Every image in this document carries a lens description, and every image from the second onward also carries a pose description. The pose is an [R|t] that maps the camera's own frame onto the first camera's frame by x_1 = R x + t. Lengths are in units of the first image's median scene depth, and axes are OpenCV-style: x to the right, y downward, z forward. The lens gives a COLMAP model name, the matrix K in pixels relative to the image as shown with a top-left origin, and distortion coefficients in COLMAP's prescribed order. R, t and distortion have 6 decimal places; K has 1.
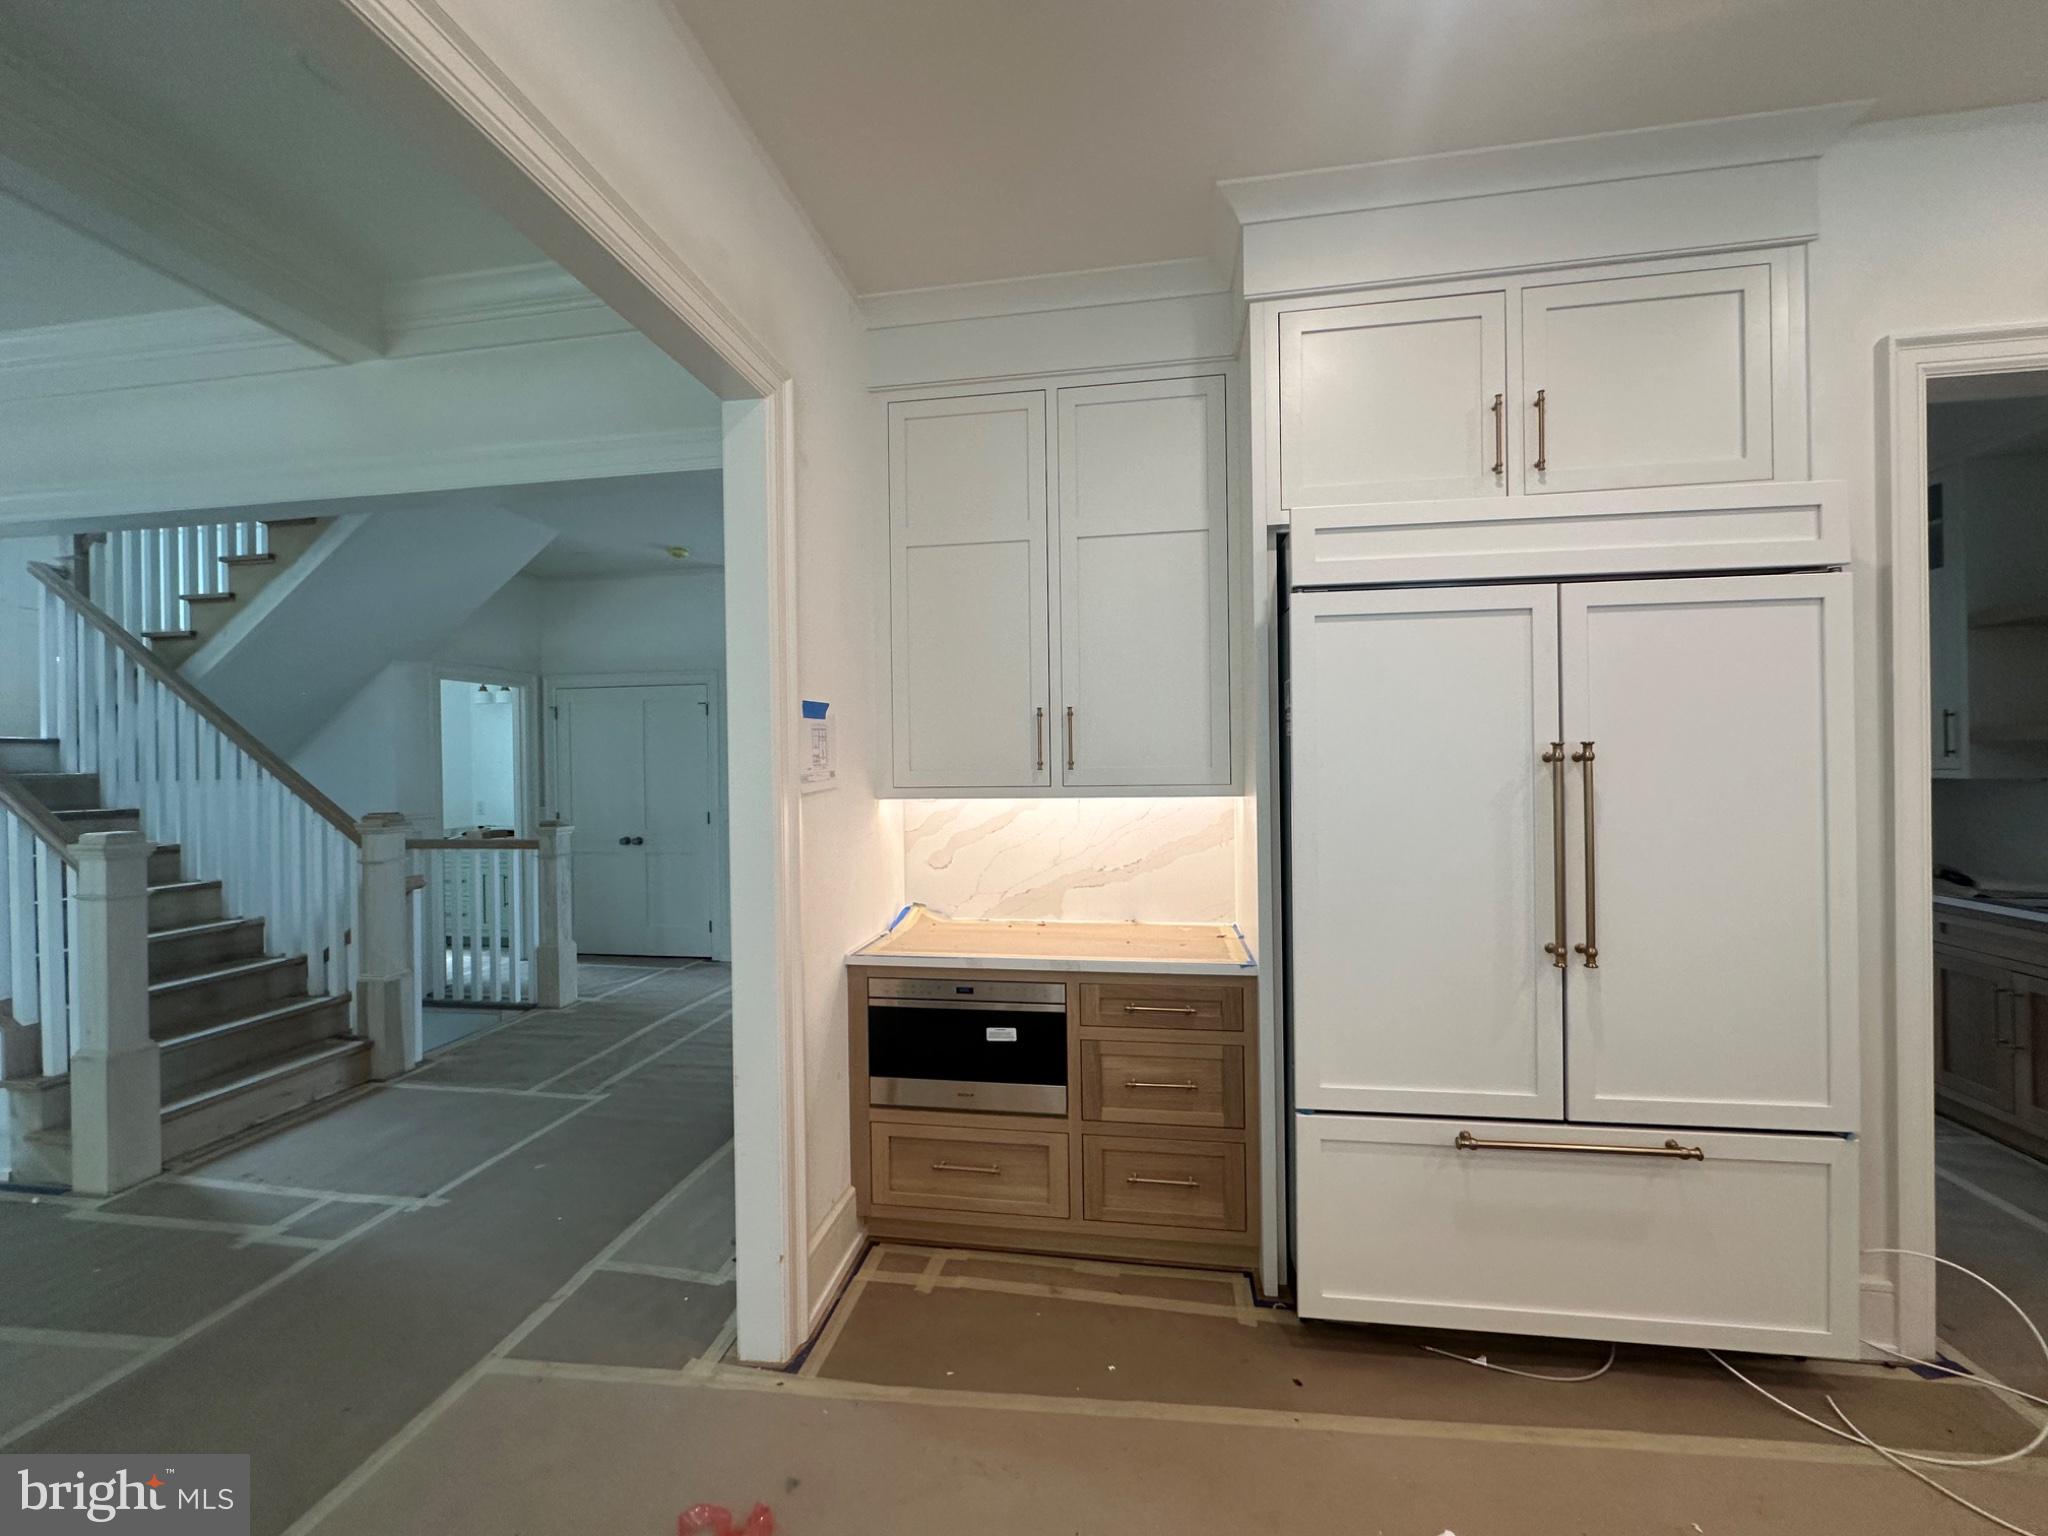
lens RADIAL K [[832.7, 0, 1017.8], [0, 832.7, 764.0], [0, 0, 1]] dist [-0.003758, 0.000890]
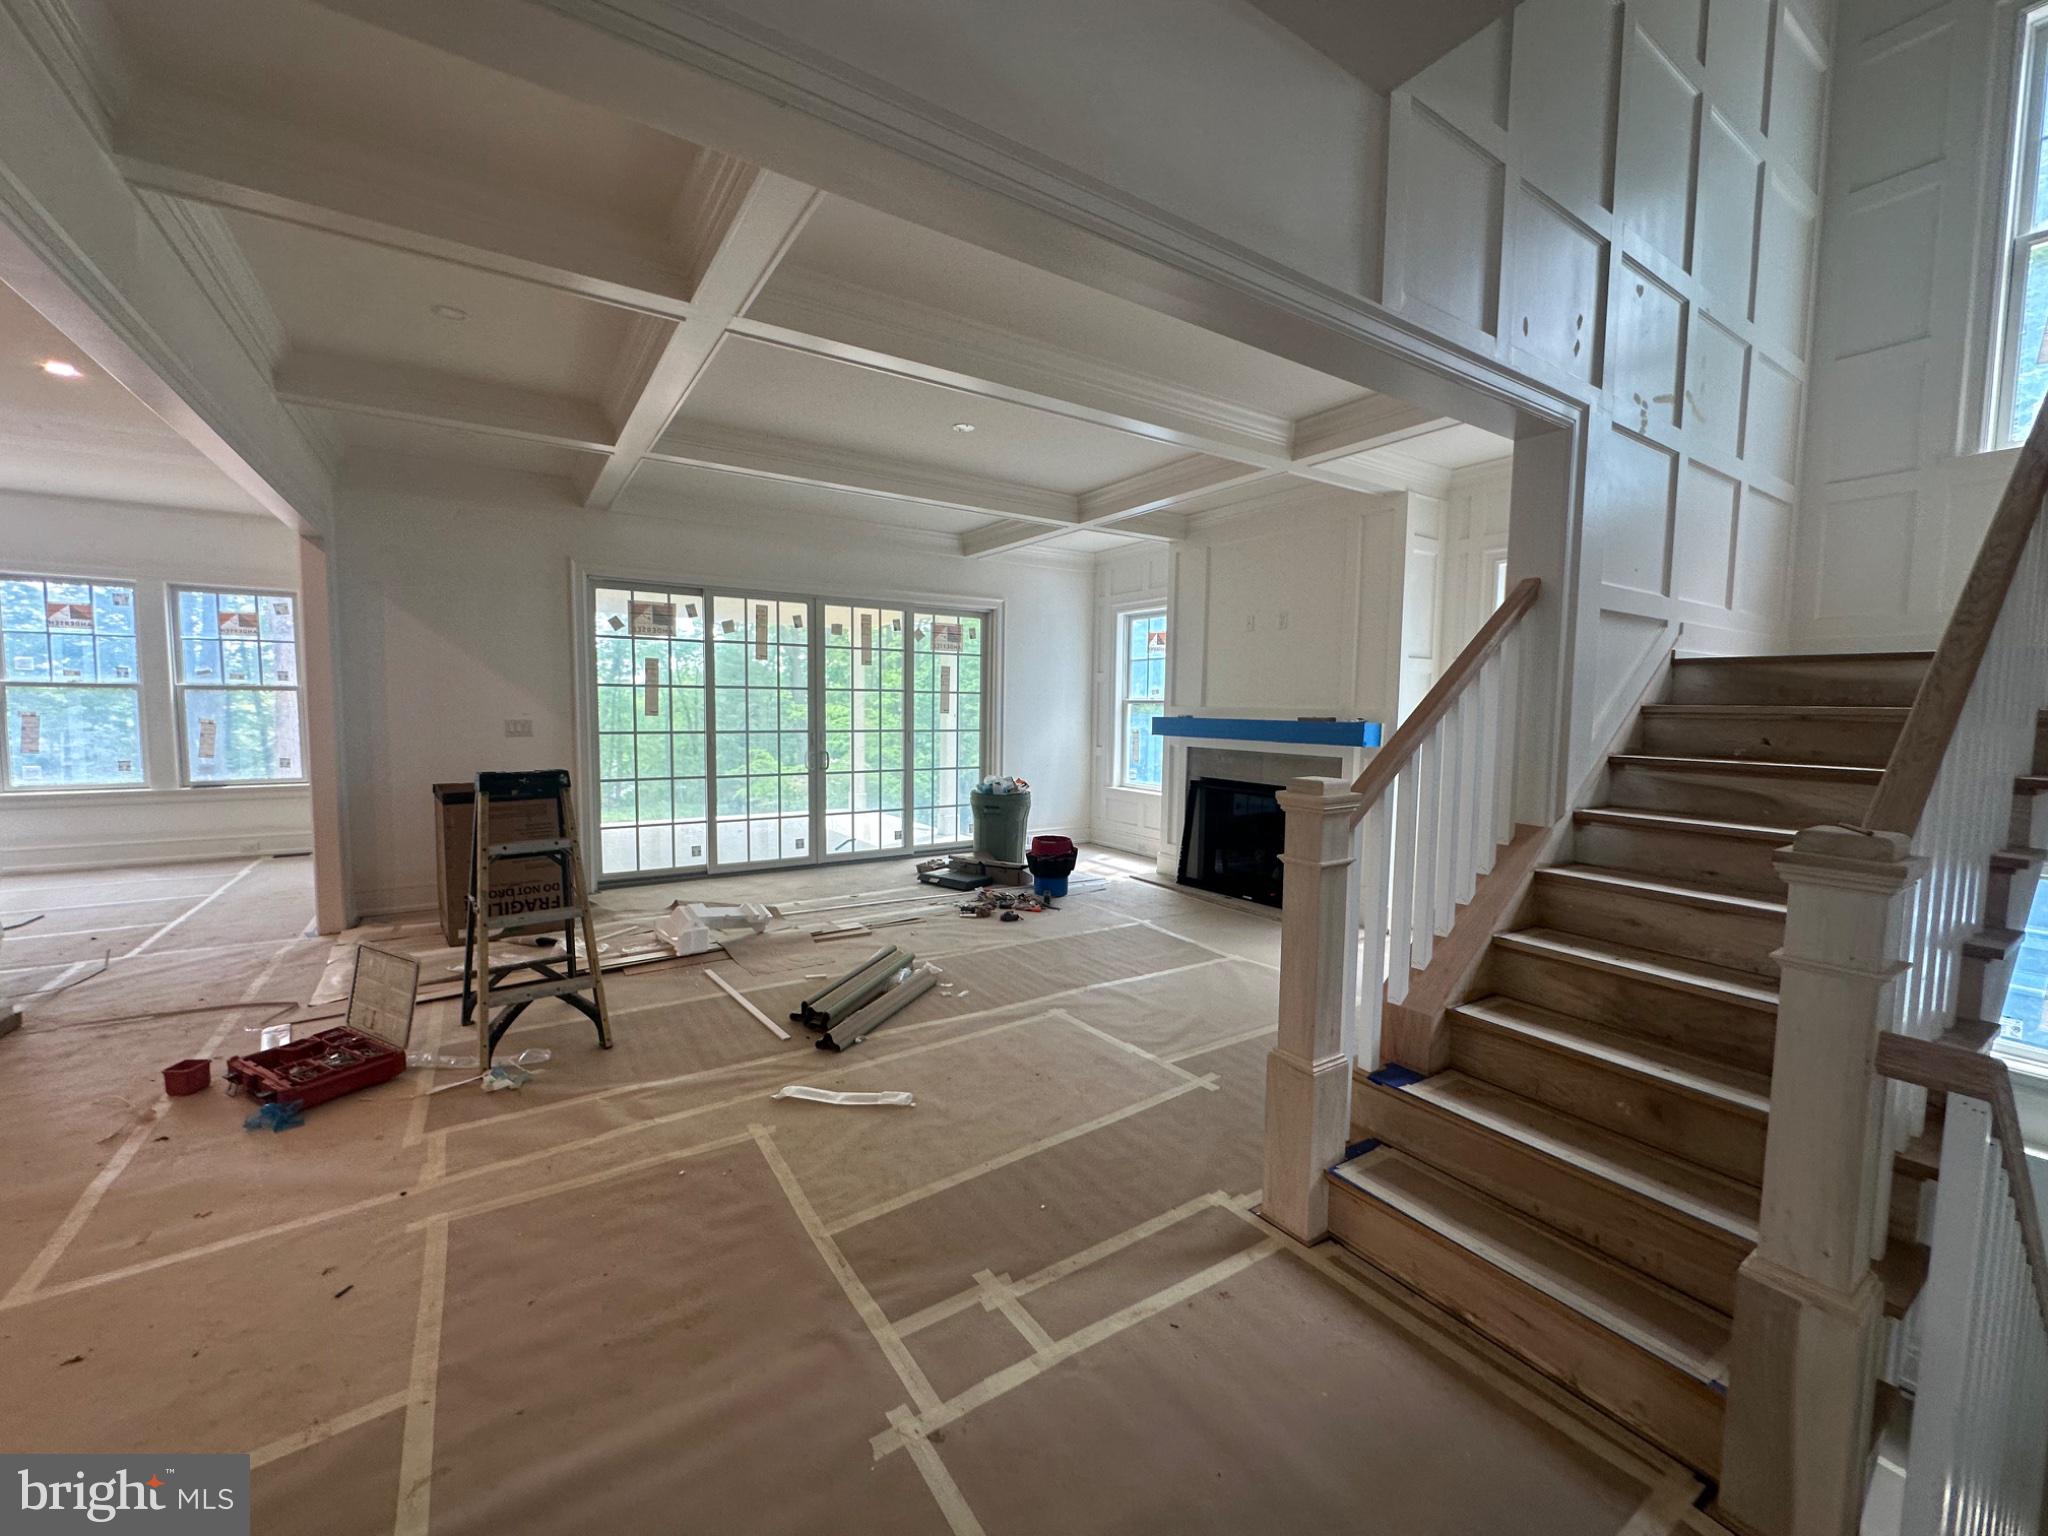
lens RADIAL K [[832.7, 0, 1025.8], [0, 832.7, 771.0], [0, 0, 1]] dist [-0.003758, 0.000890]
pose [[-0.734338, 0.057334, -0.676359, -0.398613], [-0.006721, 0.995763, 0.091707, 0.013548], [0.678751, 0.071890, -0.730841, 1.417321]]
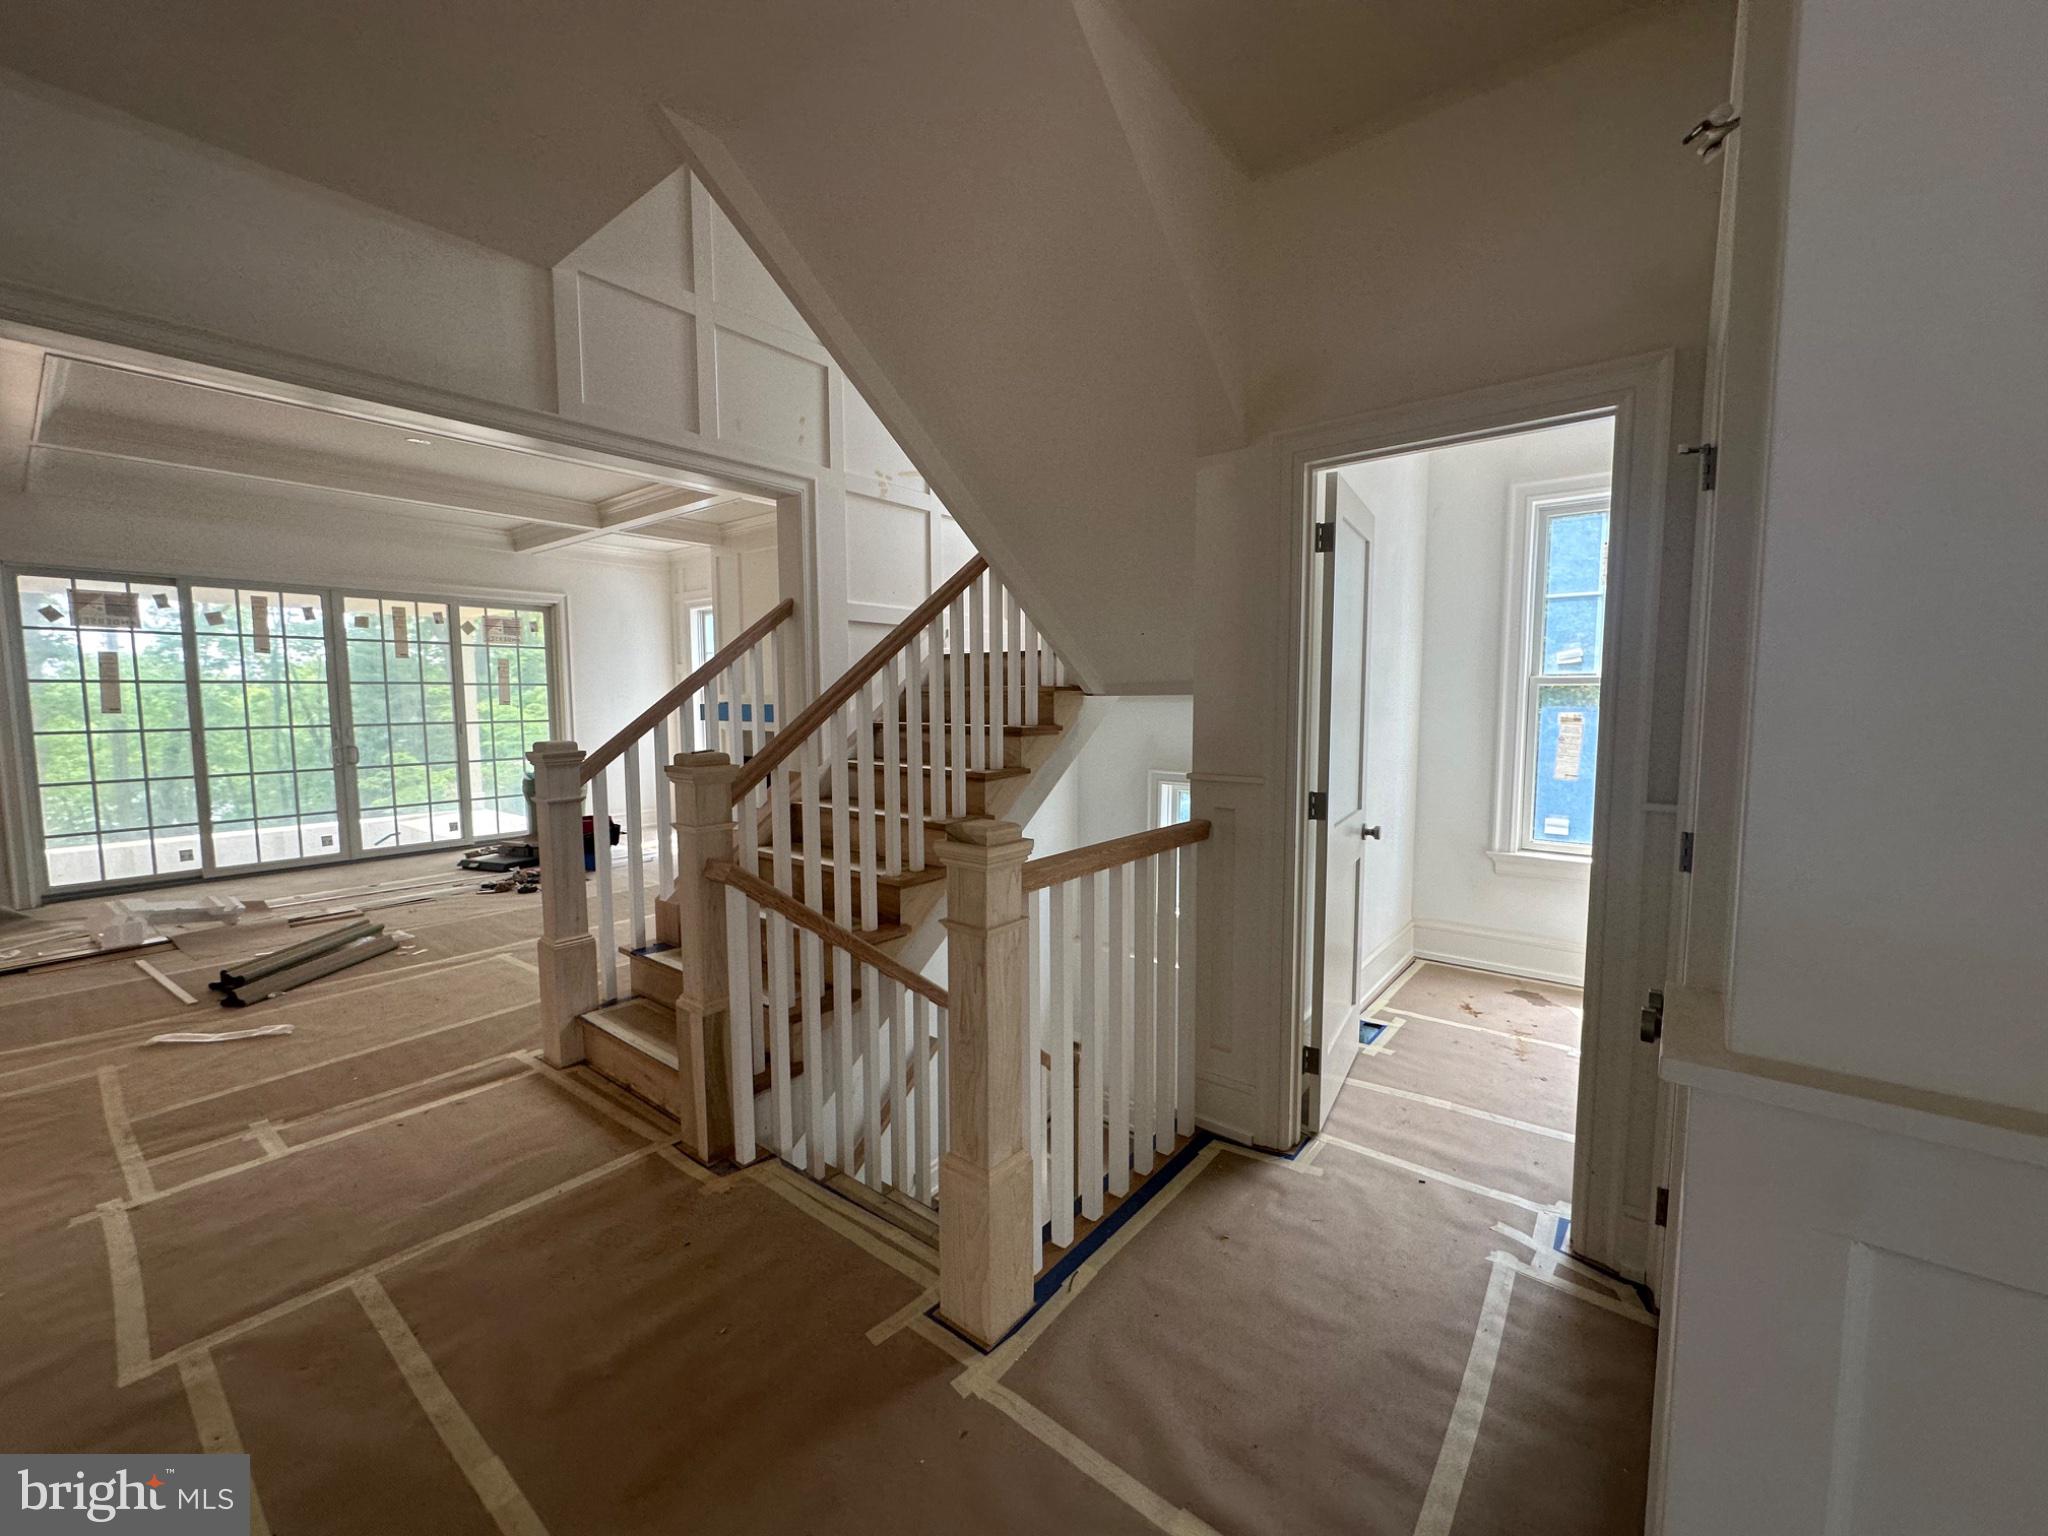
lens RADIAL K [[832.7, 0, 1035.5], [0, 832.7, 764.8], [0, 0, 1]] dist [-0.003758, 0.000890]
pose [[-0.481023, 0.086449, -0.872436, -0.467757], [0.005240, 0.995392, 0.095744, 0.019552], [0.876693, 0.041483, -0.479259, 2.121285]]
